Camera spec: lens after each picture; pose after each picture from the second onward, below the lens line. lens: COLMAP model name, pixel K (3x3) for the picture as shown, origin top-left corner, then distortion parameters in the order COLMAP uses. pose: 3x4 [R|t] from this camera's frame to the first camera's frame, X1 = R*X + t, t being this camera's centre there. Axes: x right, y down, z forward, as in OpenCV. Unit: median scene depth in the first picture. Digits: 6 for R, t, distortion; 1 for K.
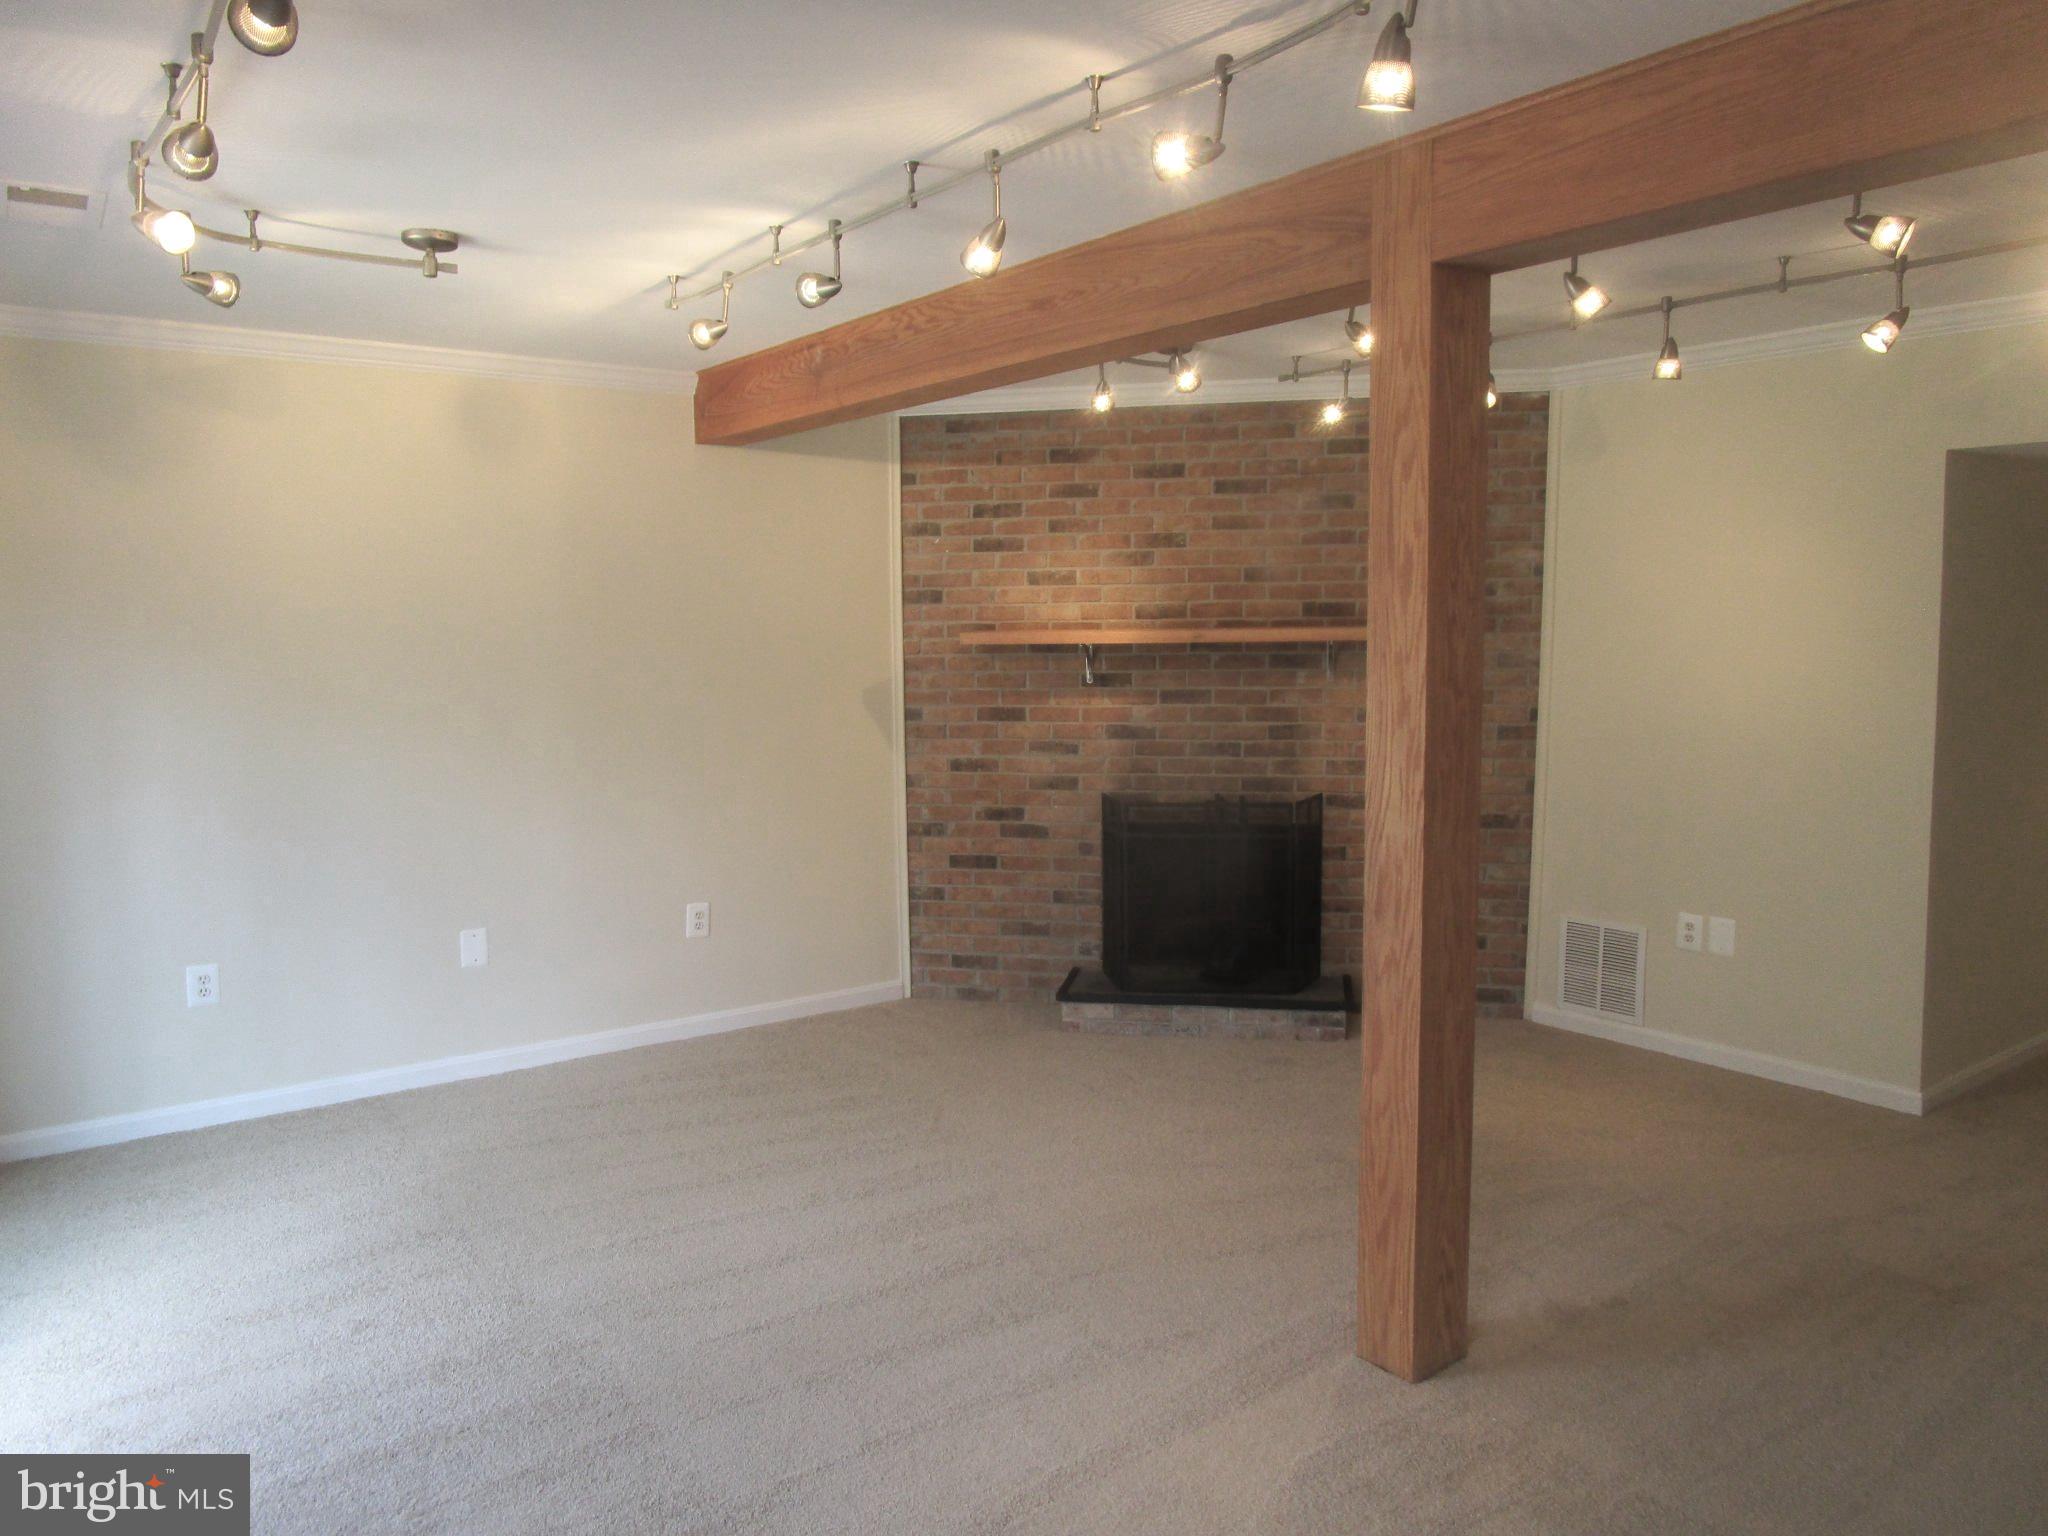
lens RADIAL K [[1456.8, 0, 1021.9], [0, 1456.8, 767.8], [0, 0, 1]] dist [-0.027743, 0.011783]
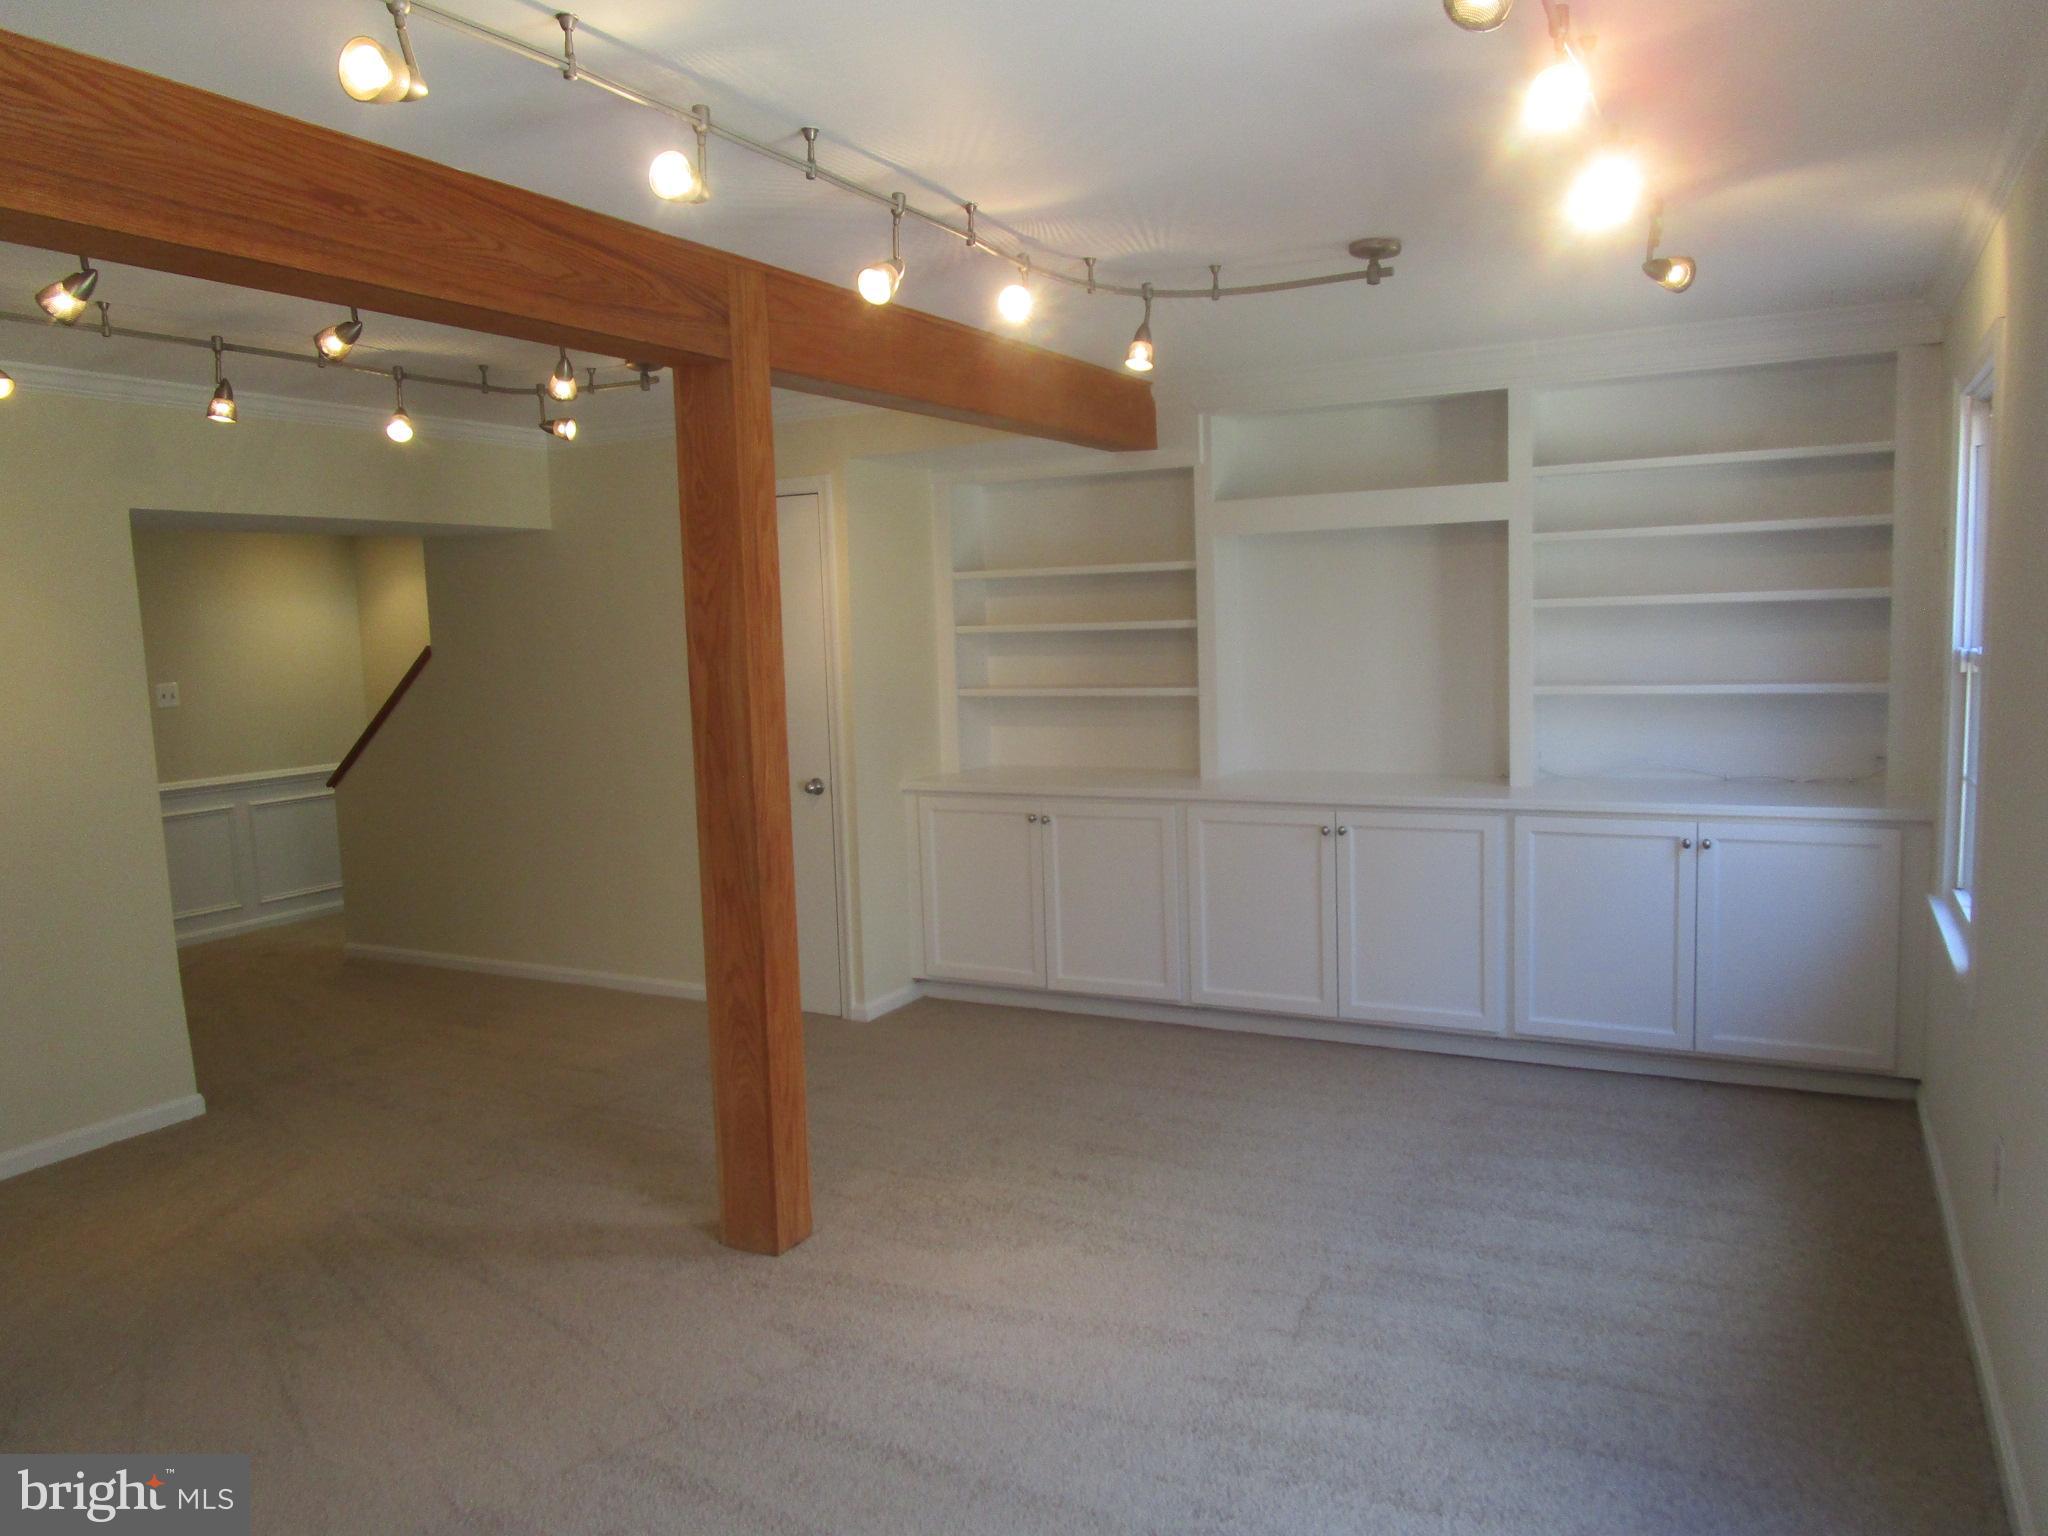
lens RADIAL K [[1456.8, 0, 1037.3], [0, 1456.8, 772.7], [0, 0, 1]] dist [-0.027743, 0.011783]
pose [[-0.433794, -0.073020, 0.898048, -0.501888], [0.131607, 0.980886, 0.143327, -0.070770], [-0.891348, 0.180363, -0.415893, 0.682202]]
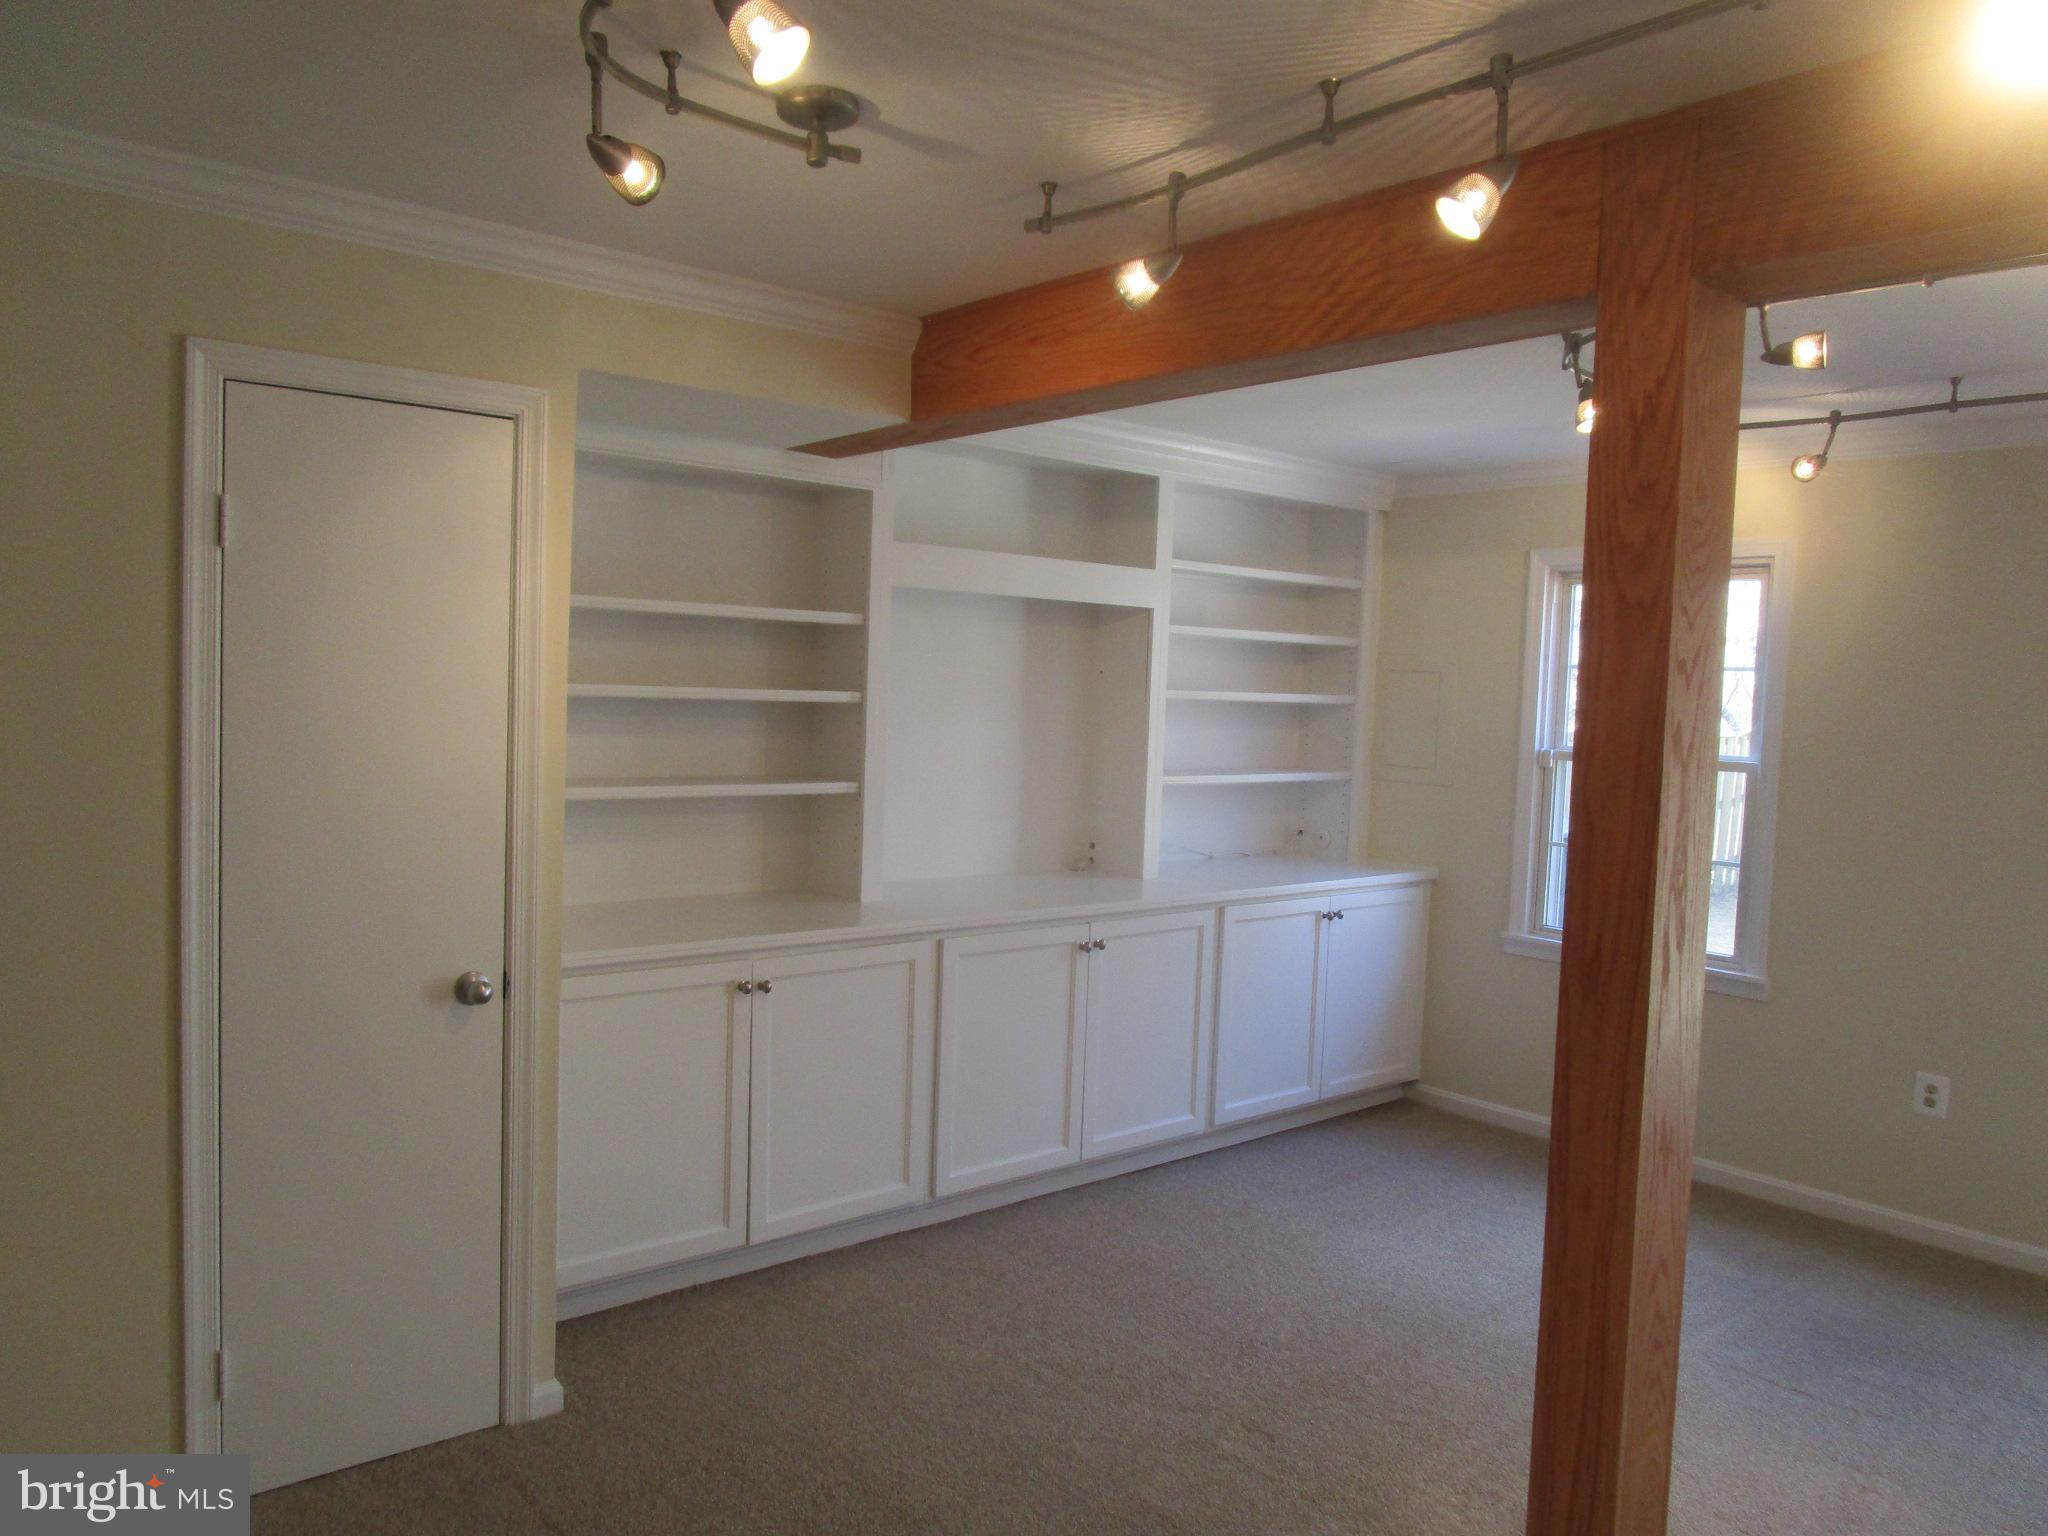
lens RADIAL K [[1456.8, 0, 1024.3], [0, 1456.8, 767.8], [0, 0, 1]] dist [-0.027743, 0.011783]
pose [[-0.997389, -0.022989, -0.068452, 0.005439], [-0.033890, 0.986108, 0.162611, -0.090445], [0.063763, 0.164507, -0.984313, 0.818437]]
